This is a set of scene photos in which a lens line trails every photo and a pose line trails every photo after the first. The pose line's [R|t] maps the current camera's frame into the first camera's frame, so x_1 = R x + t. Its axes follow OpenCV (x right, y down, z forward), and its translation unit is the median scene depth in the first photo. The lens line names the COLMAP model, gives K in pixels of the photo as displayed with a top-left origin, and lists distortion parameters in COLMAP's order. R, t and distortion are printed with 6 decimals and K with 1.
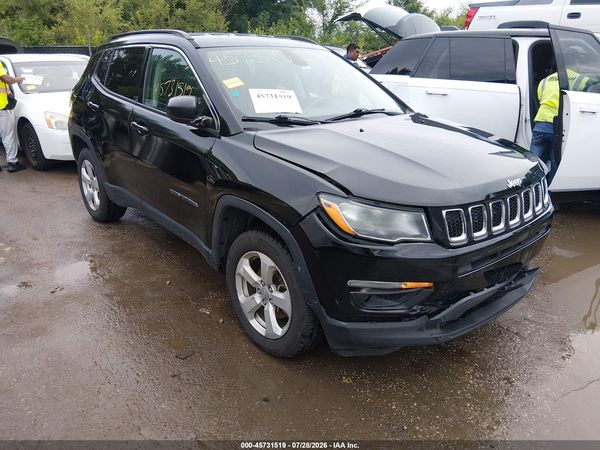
lens RADIAL K [[455.2, 0, 301.8], [0, 455.2, 226.2], [0, 0, 1]] dist [0.071916, -0.146956]
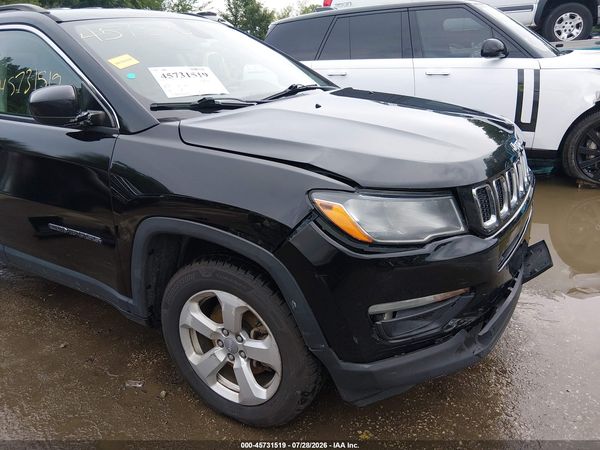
lens RADIAL K [[455.2, 0, 301.8], [0, 455.2, 226.2], [0, 0, 1]] dist [0.071916, -0.146956]
pose [[0.948885, -0.168570, 0.266836, -0.133469], [0.170980, 0.985170, 0.014353, -0.026165], [-0.265298, 0.032004, 0.963635, 0.274754]]
